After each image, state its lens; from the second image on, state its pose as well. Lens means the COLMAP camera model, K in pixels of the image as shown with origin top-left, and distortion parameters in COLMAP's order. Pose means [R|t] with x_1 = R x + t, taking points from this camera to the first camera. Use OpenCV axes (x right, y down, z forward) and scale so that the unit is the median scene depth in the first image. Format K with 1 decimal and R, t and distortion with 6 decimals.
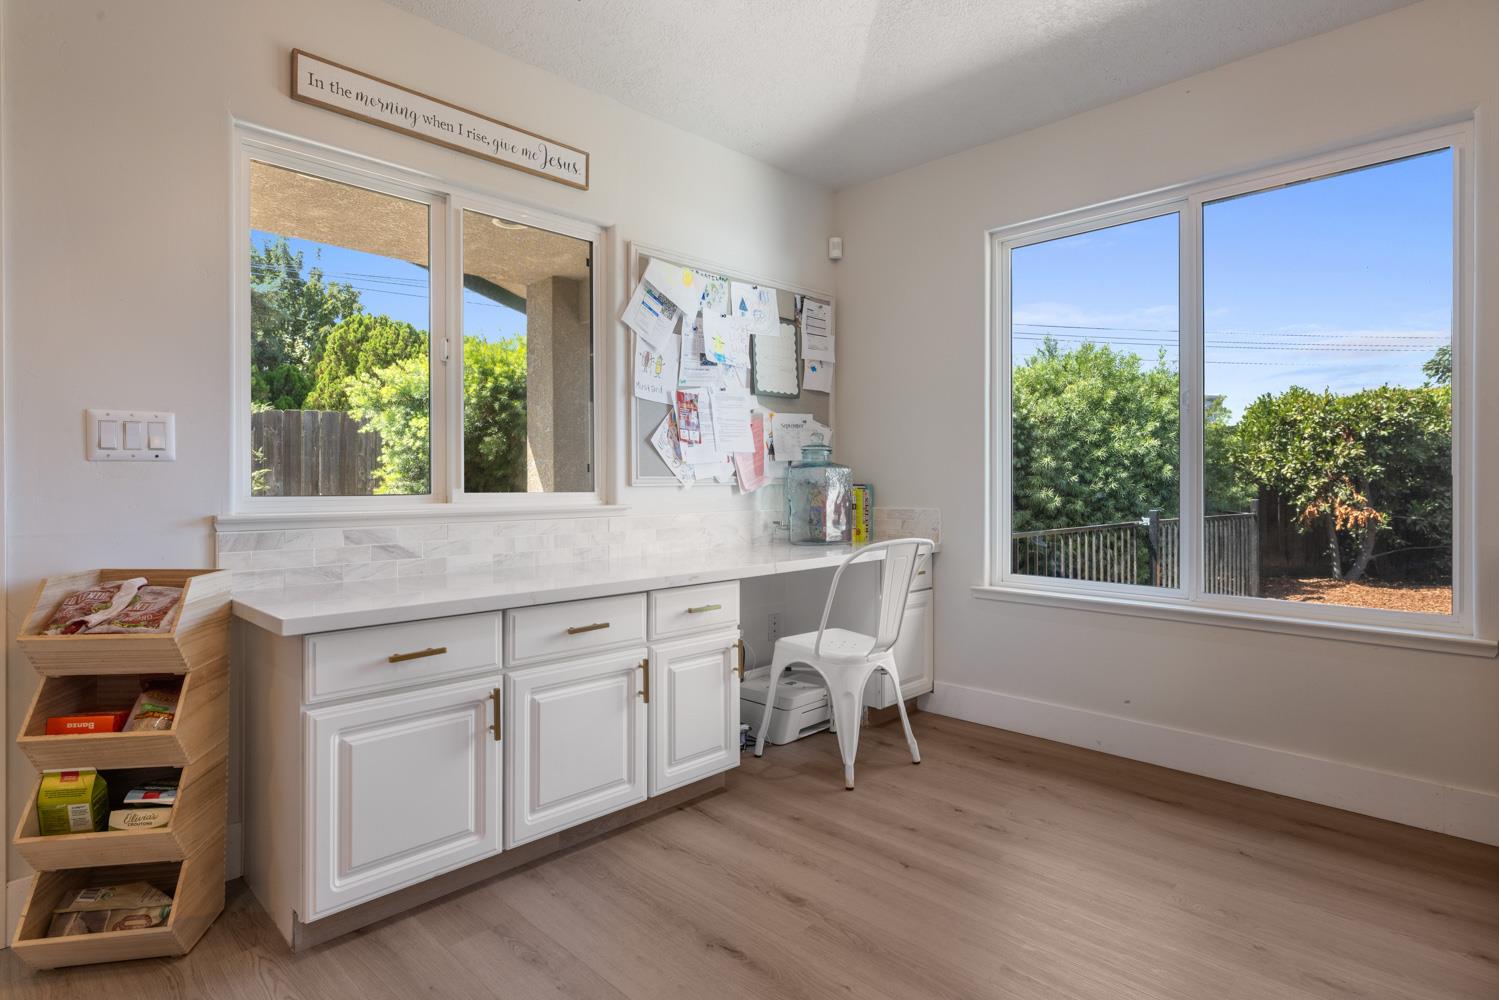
lens RADIAL K [[787.1, 0, 759.8], [0, 787.1, 479.4], [0, 0, 1]] dist [0.016828, -0.000651]
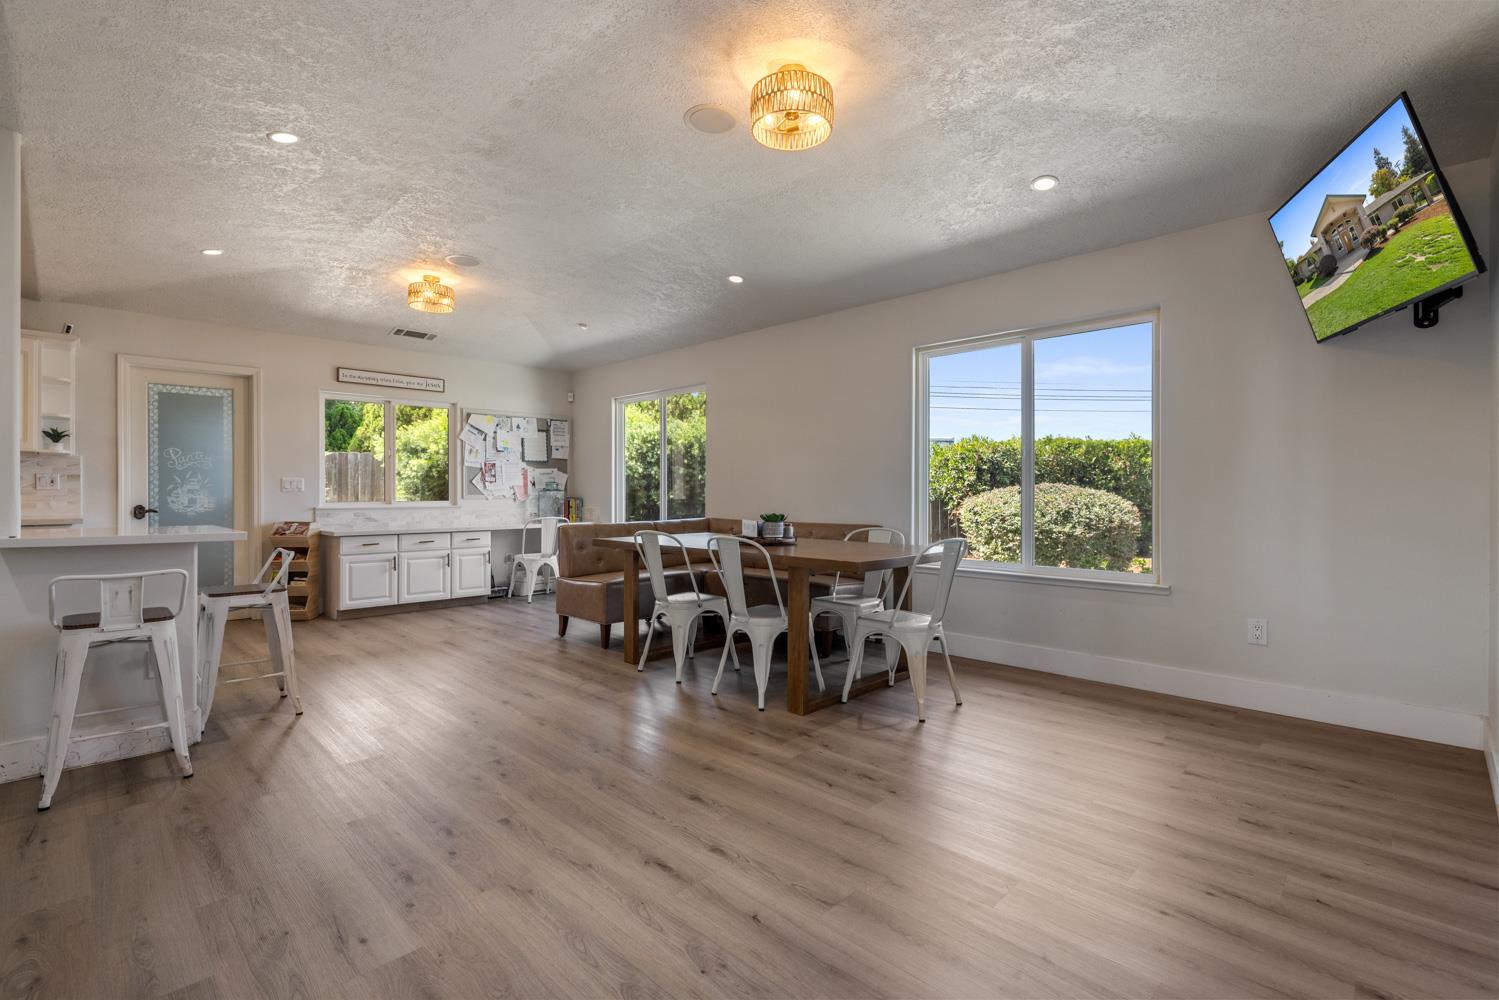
lens RADIAL K [[669.7, 0, 752.5], [0, 669.7, 499.8], [0, 0, 1]] dist [-0.002288, 0.000456]
pose [[0.999975, 0.006115, -0.003447, 0.792190], [-0.006044, 0.999775, 0.020308, -0.037802], [0.003571, -0.020287, 0.999788, -1.229689]]
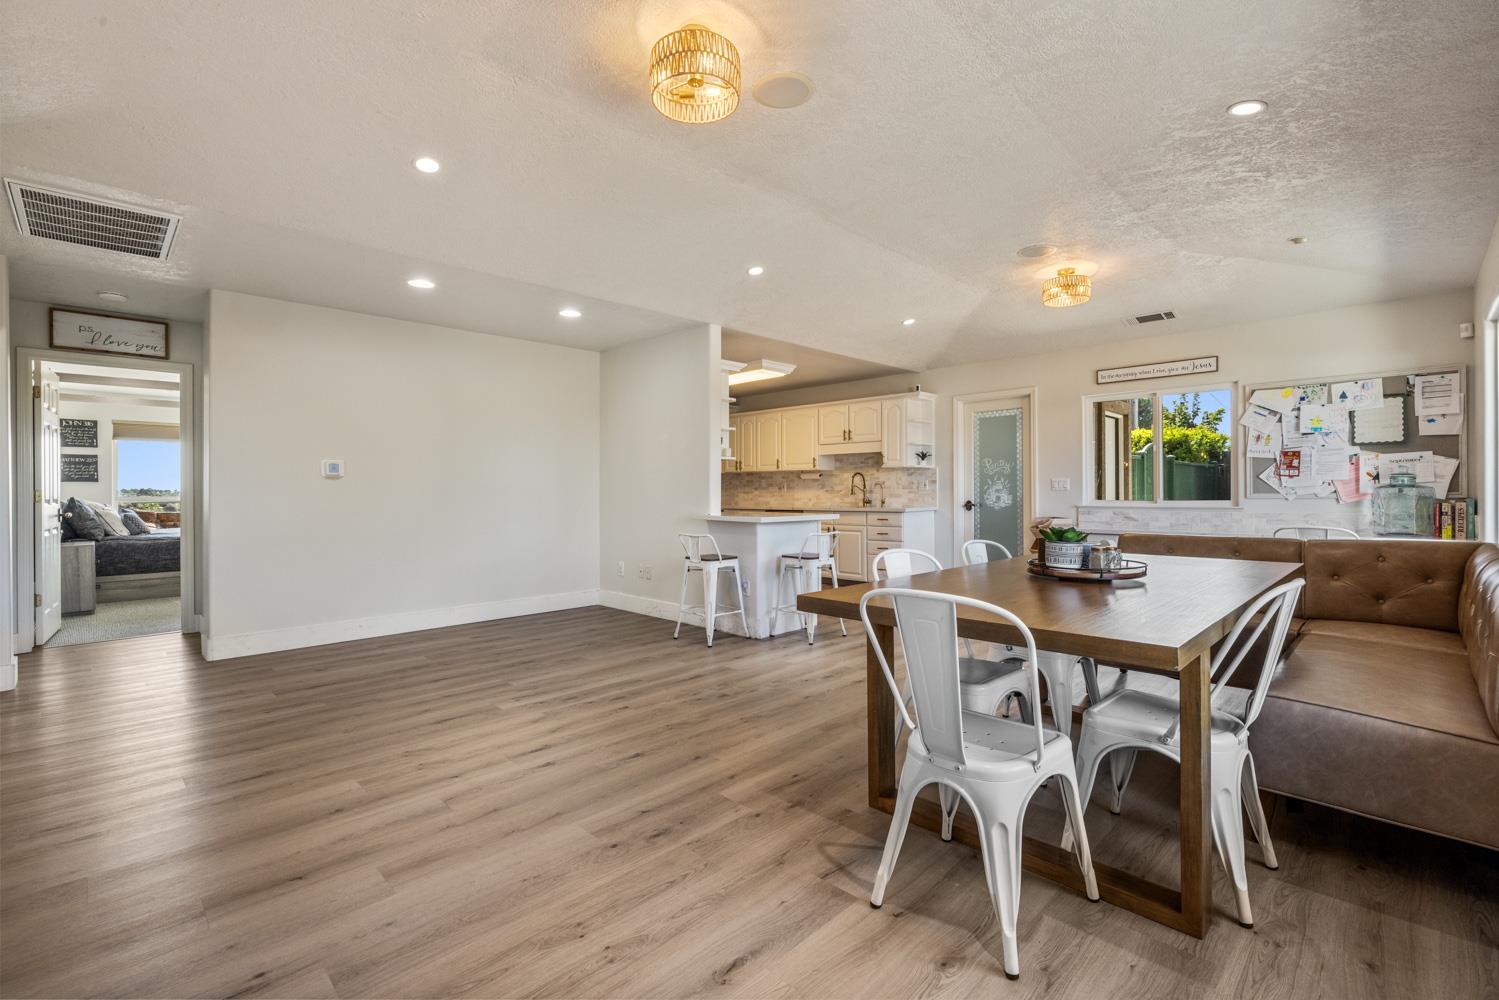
lens RADIAL K [[669.7, 0, 744.8], [0, 669.7, 487.9], [0, 0, 1]] dist [-0.002288, 0.000456]
pose [[-0.013775, -0.000487, -0.999905, 1.596923], [0.014476, 0.999895, -0.000686, -0.036265], [0.999800, -0.014484, -0.013766, -0.337452]]
